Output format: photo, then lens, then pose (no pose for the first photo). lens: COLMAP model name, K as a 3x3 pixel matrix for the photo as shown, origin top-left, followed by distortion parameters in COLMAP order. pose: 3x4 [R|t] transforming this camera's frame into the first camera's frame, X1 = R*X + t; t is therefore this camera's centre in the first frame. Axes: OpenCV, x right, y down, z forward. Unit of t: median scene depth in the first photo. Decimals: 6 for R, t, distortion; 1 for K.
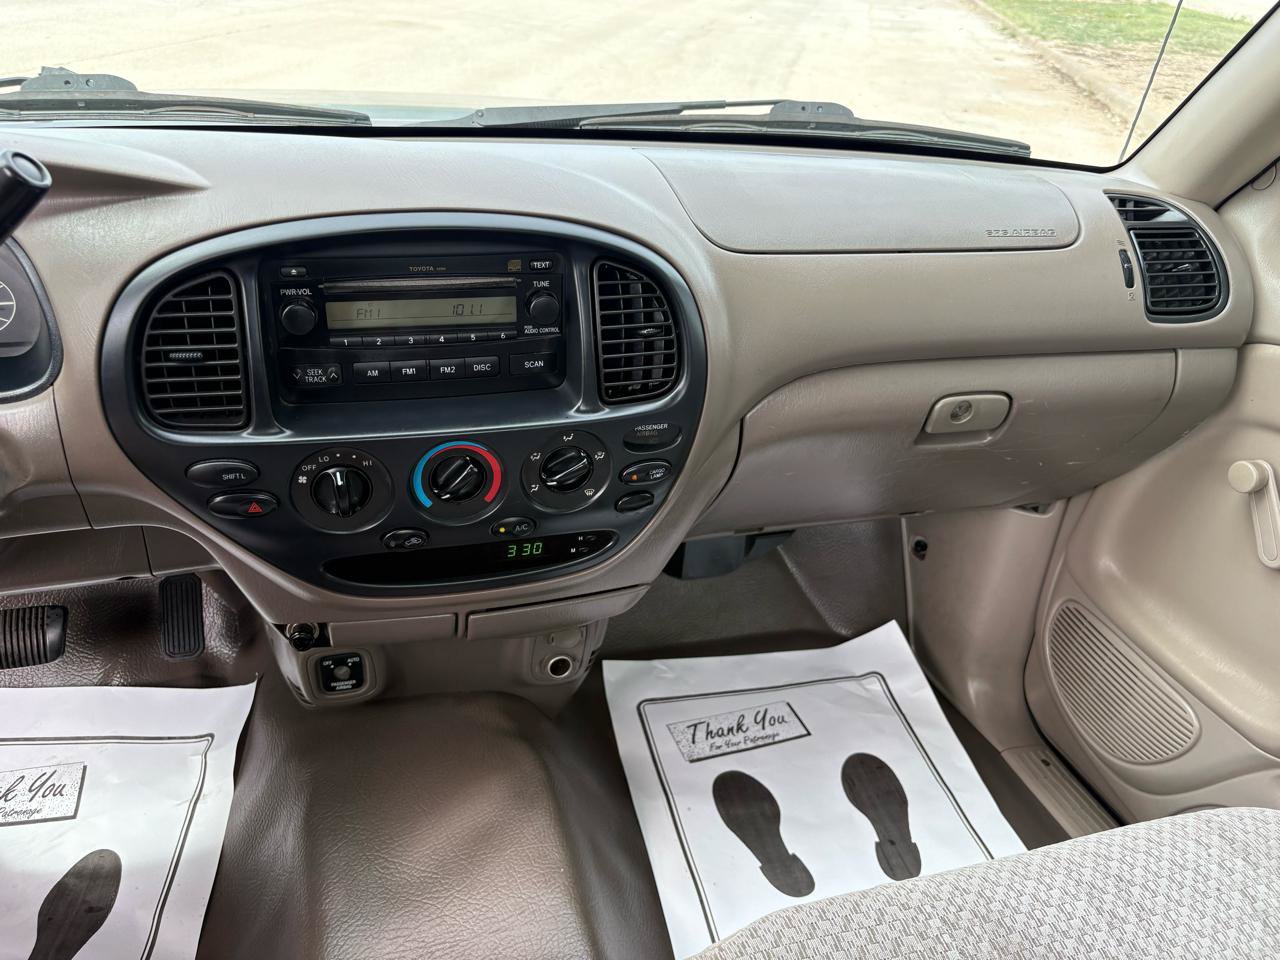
lens RADIAL K [[972.1, 0, 643.6], [0, 972.1, 475.1], [0, 0, 1]] dist [0.044449, -0.050306]
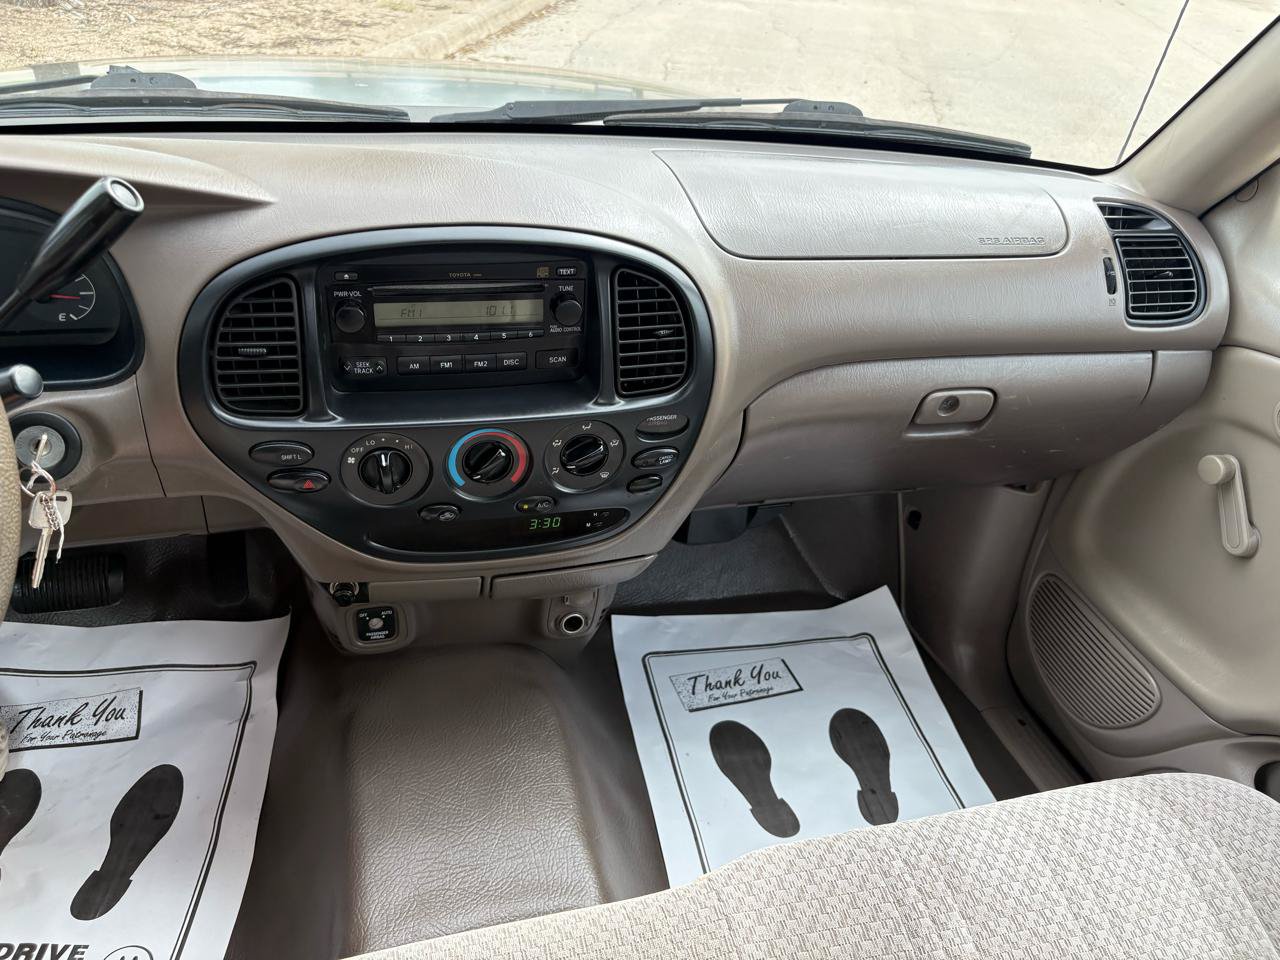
lens RADIAL K [[972.1, 0, 632.8], [0, 972.1, 472.4], [0, 0, 1]] dist [0.044449, -0.050306]
pose [[0.999387, 0.027954, -0.021068, -0.000219], [-0.026707, 0.997999, 0.057309, -0.044010], [0.022628, -0.056712, 0.998134, -0.094572]]
